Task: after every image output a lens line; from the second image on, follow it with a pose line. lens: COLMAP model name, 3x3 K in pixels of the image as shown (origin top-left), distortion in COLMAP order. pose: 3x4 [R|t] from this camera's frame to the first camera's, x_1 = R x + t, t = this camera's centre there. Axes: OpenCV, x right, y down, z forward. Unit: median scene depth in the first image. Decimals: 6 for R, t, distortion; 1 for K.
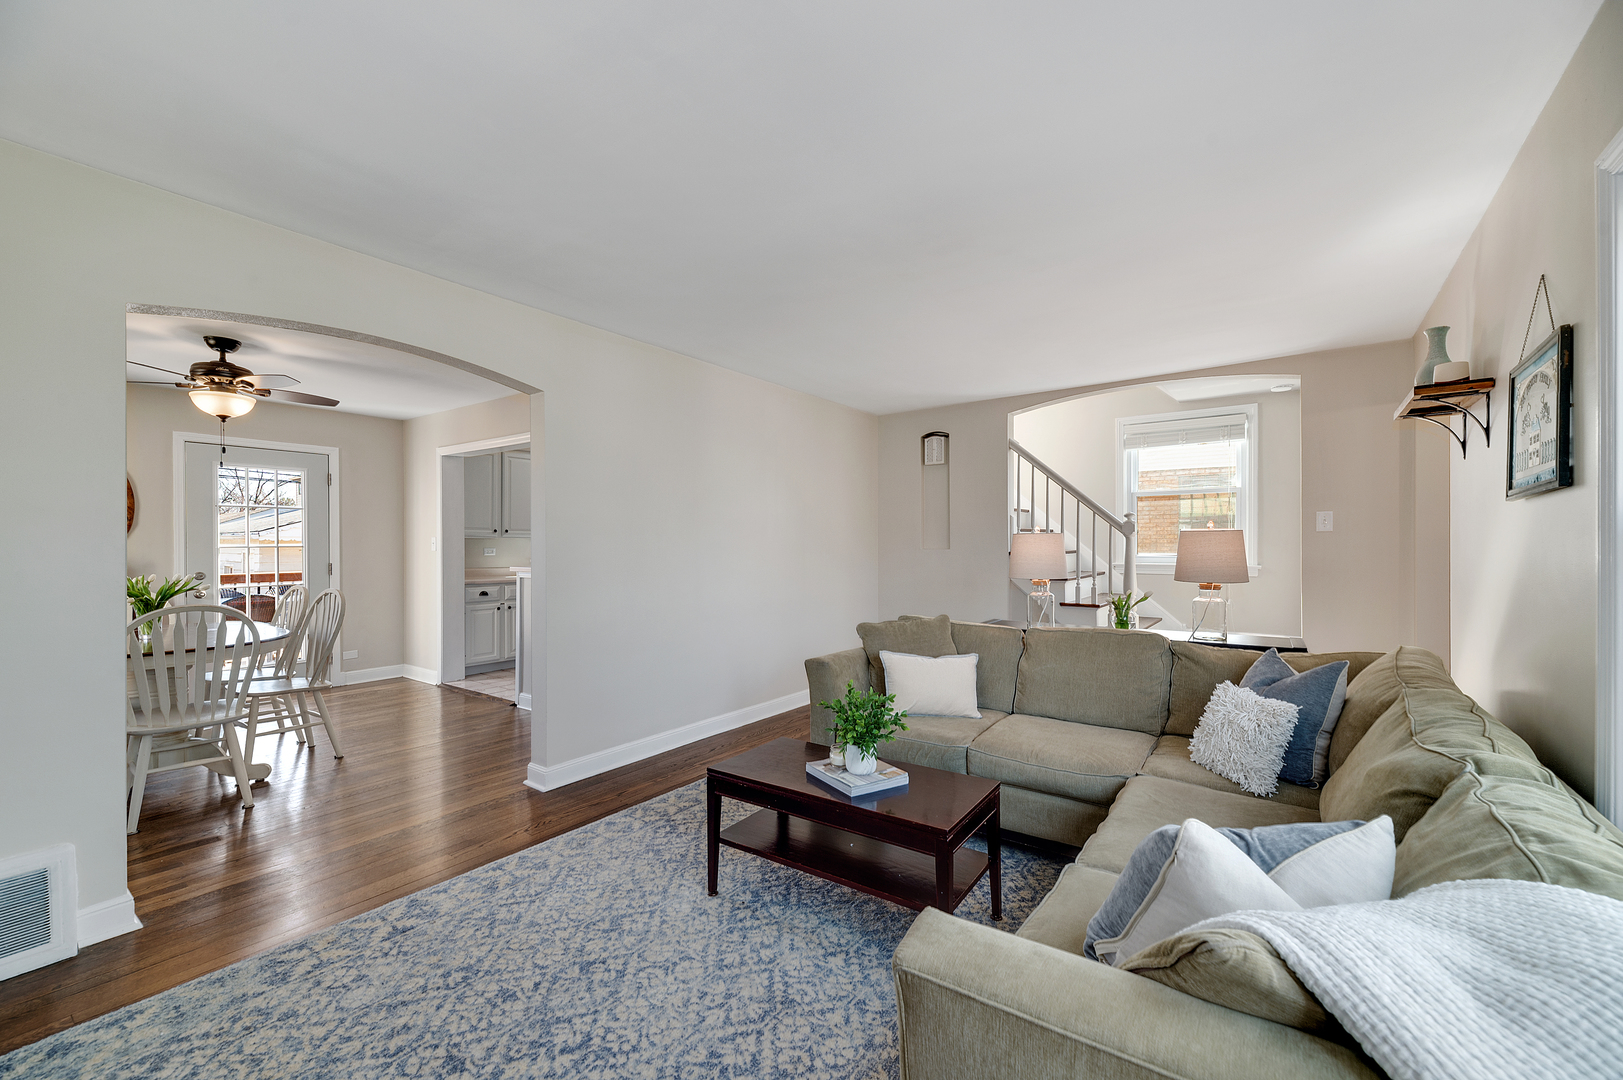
lens RADIAL K [[654.8, 0, 815.0], [0, 654.8, 546.4], [0, 0, 1]] dist [0.014890, -0.001155]
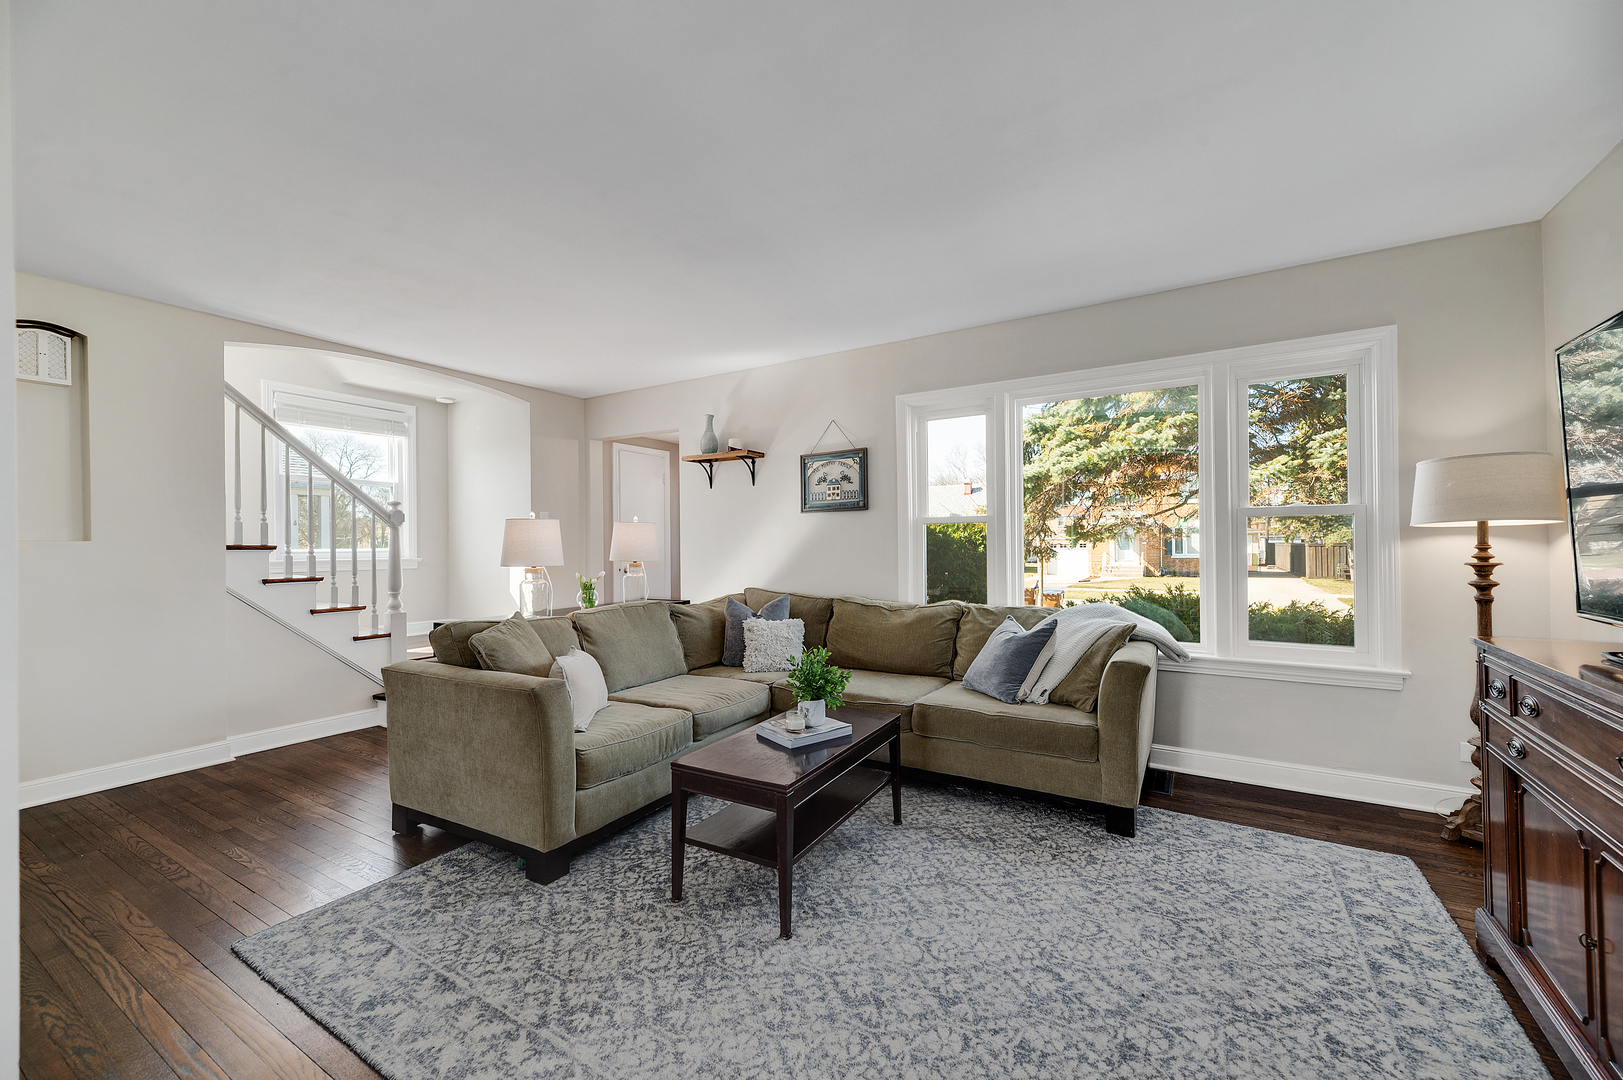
lens RADIAL K [[654.8, 0, 800.5], [0, 654.8, 537.1], [0, 0, 1]] dist [0.014890, -0.001155]
pose [[-0.080971, 0.012663, 0.996636, -1.262302], [0.010639, 0.999873, -0.011839, 0.041513], [-0.996660, 0.009645, -0.081095, 1.325033]]
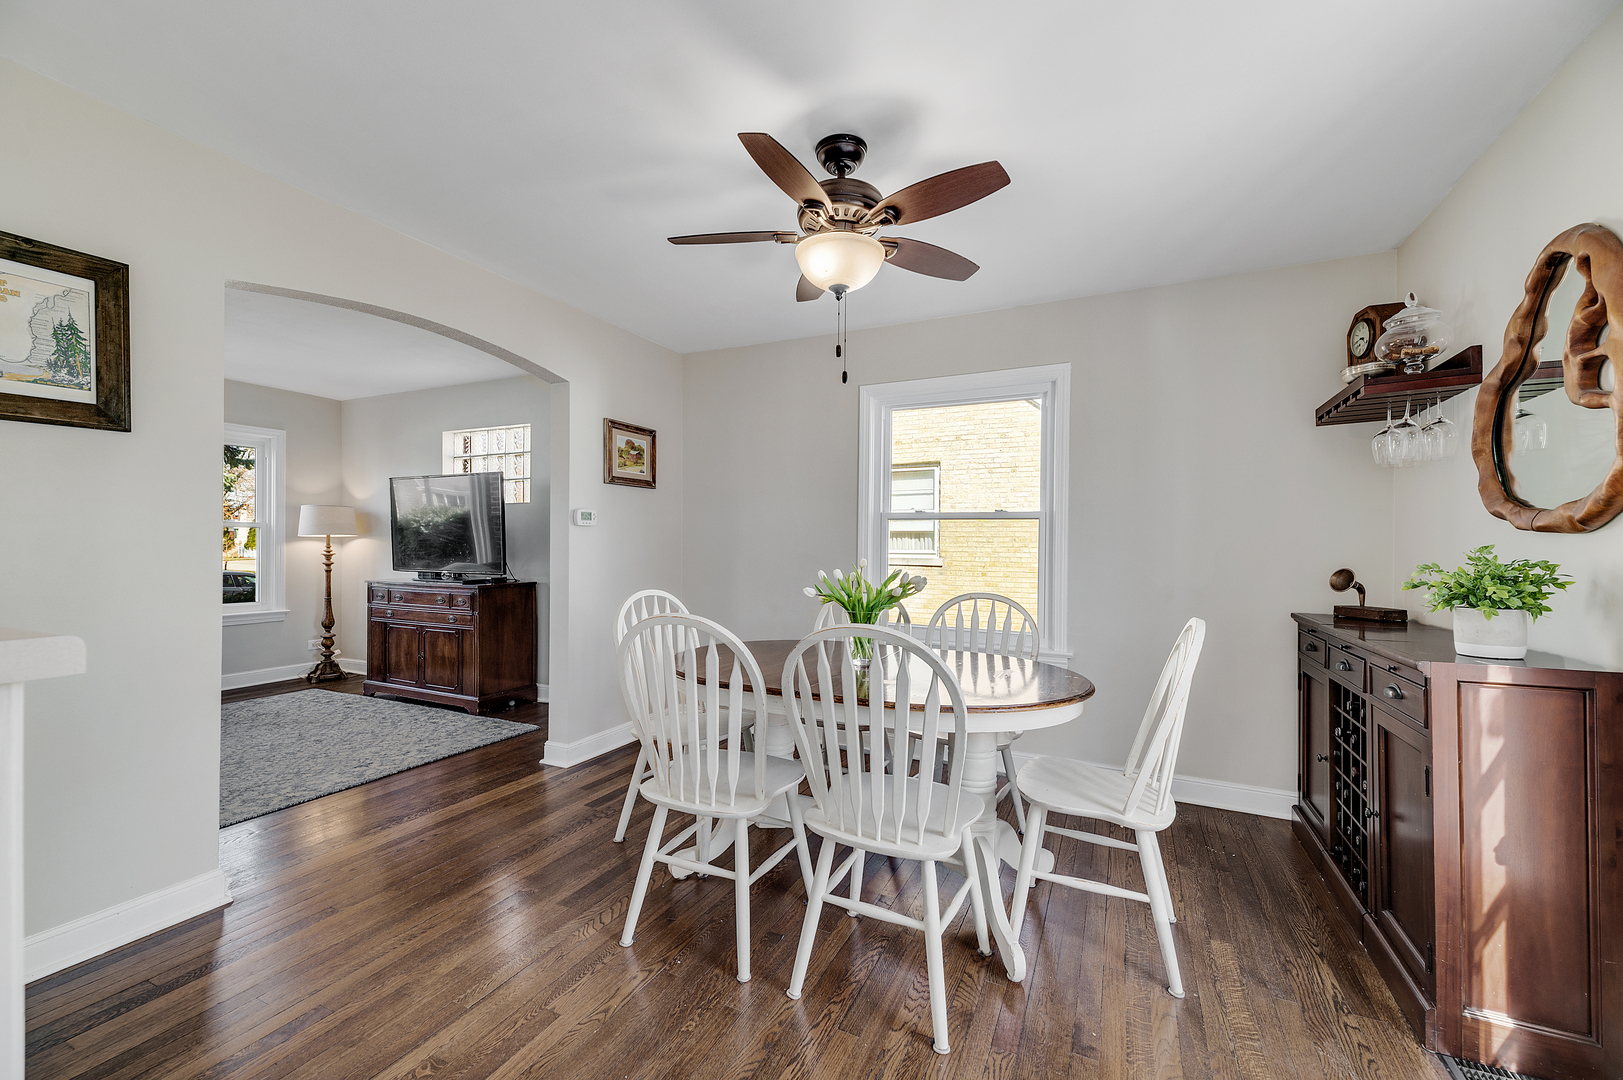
lens RADIAL K [[654.8, 0, 819.2], [0, 654.8, 544.0], [0, 0, 1]] dist [0.014890, -0.001155]
pose [[-0.981383, -0.002011, -0.192050, -1.636448], [-0.002993, 0.999984, 0.004821, 0.026938], [0.192038, 0.005306, -0.981373, 3.244285]]
